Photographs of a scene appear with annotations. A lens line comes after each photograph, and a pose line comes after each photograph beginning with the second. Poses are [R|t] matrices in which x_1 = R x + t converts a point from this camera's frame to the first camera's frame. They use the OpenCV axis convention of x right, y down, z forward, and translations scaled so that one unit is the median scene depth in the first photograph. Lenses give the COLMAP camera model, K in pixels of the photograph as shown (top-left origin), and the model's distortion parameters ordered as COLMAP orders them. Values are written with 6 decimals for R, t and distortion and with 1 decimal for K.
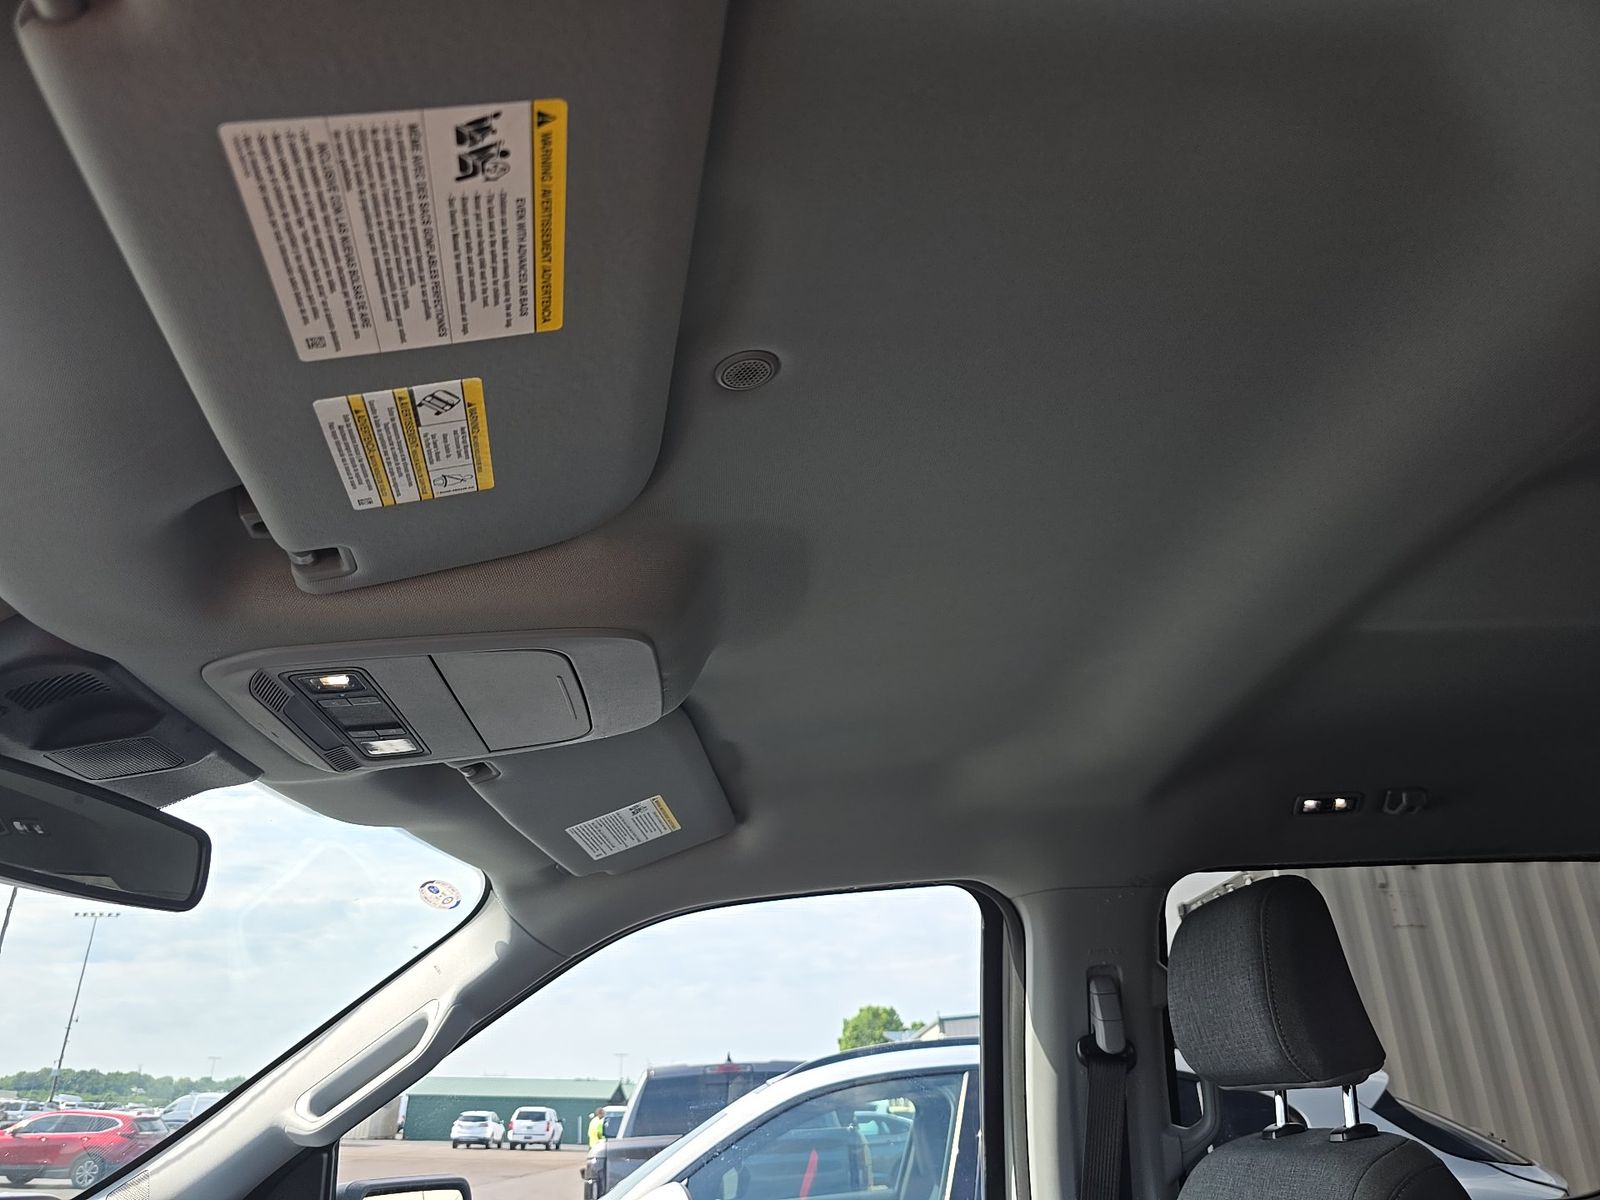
lens RADIAL K [[1072.4, 0, 797.5], [0, 1072.4, 609.1], [0, 0, 1]] dist [0.003440, -0.001023]
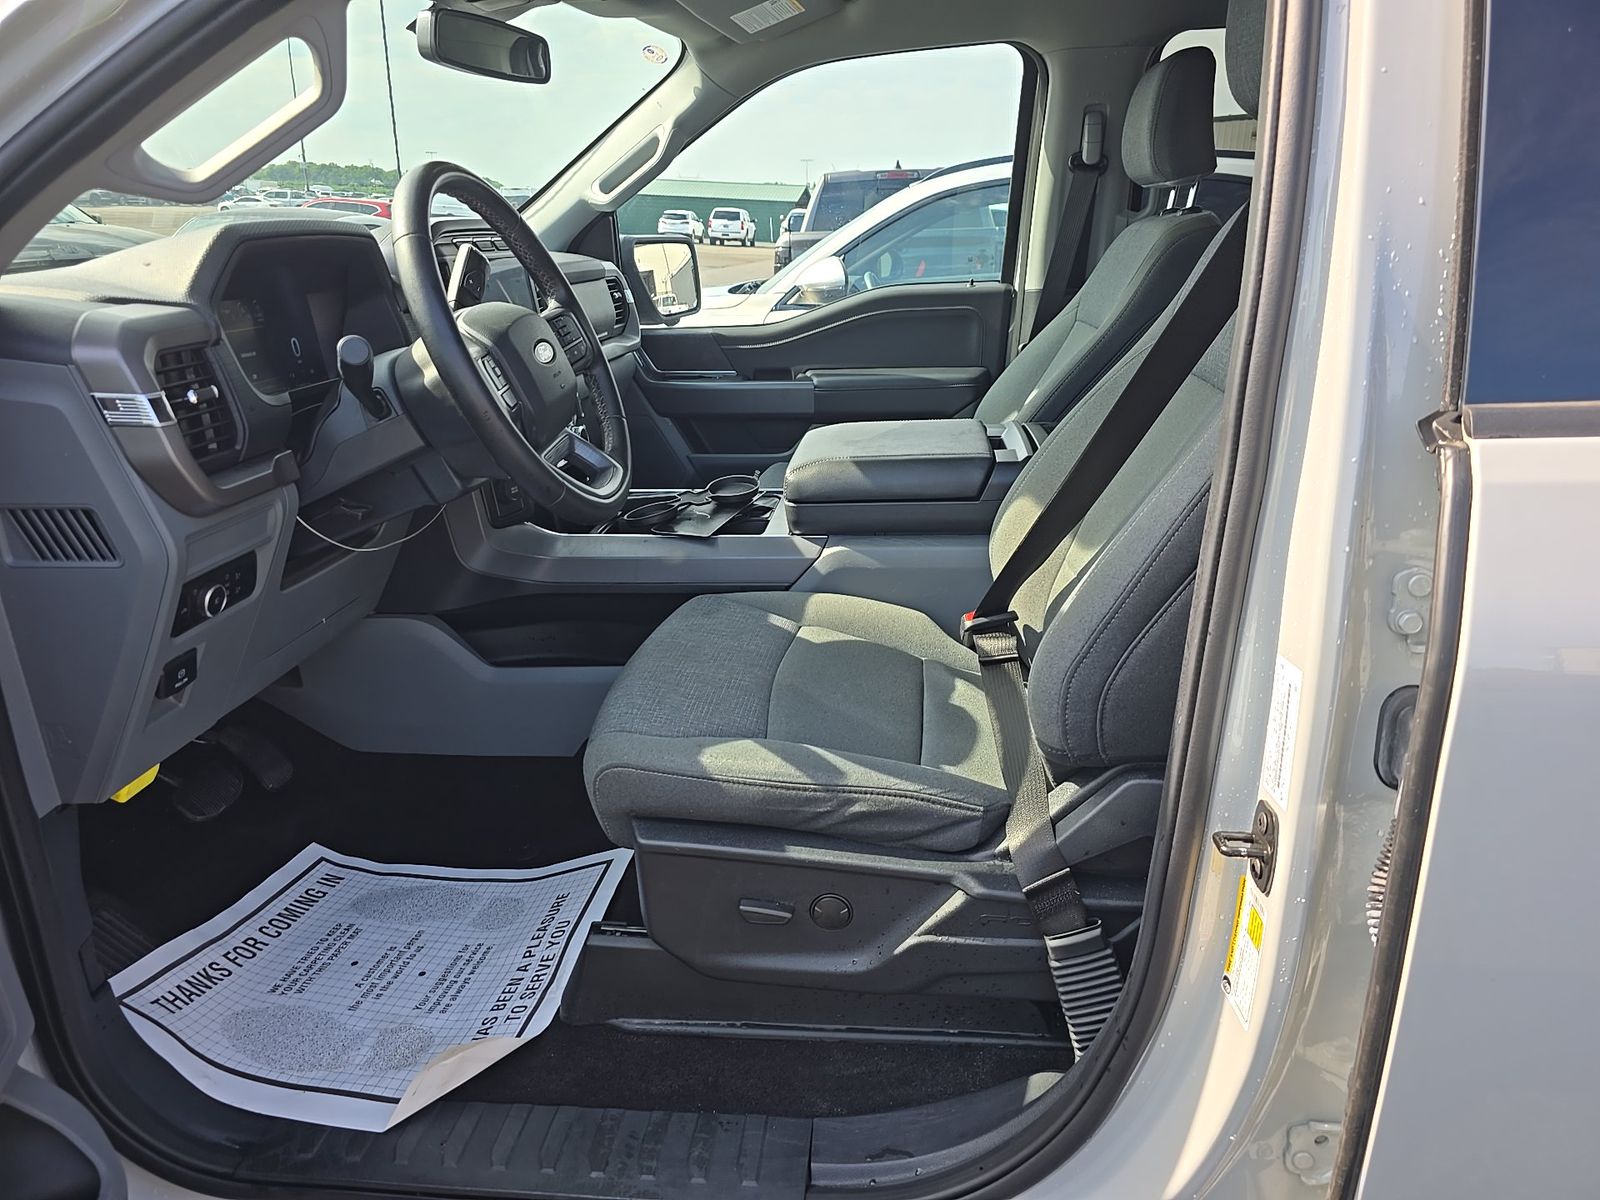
lens RADIAL K [[1086.3, 0, 792.5], [0, 1086.3, 636.2], [0, 0, 1]] dist [0.052278, -0.045124]
pose [[0.986255, 0.079431, -0.144882, 0.028447], [0.049089, 0.696409, 0.715964, -0.048841], [0.157767, -0.713236, 0.682938, -0.115827]]
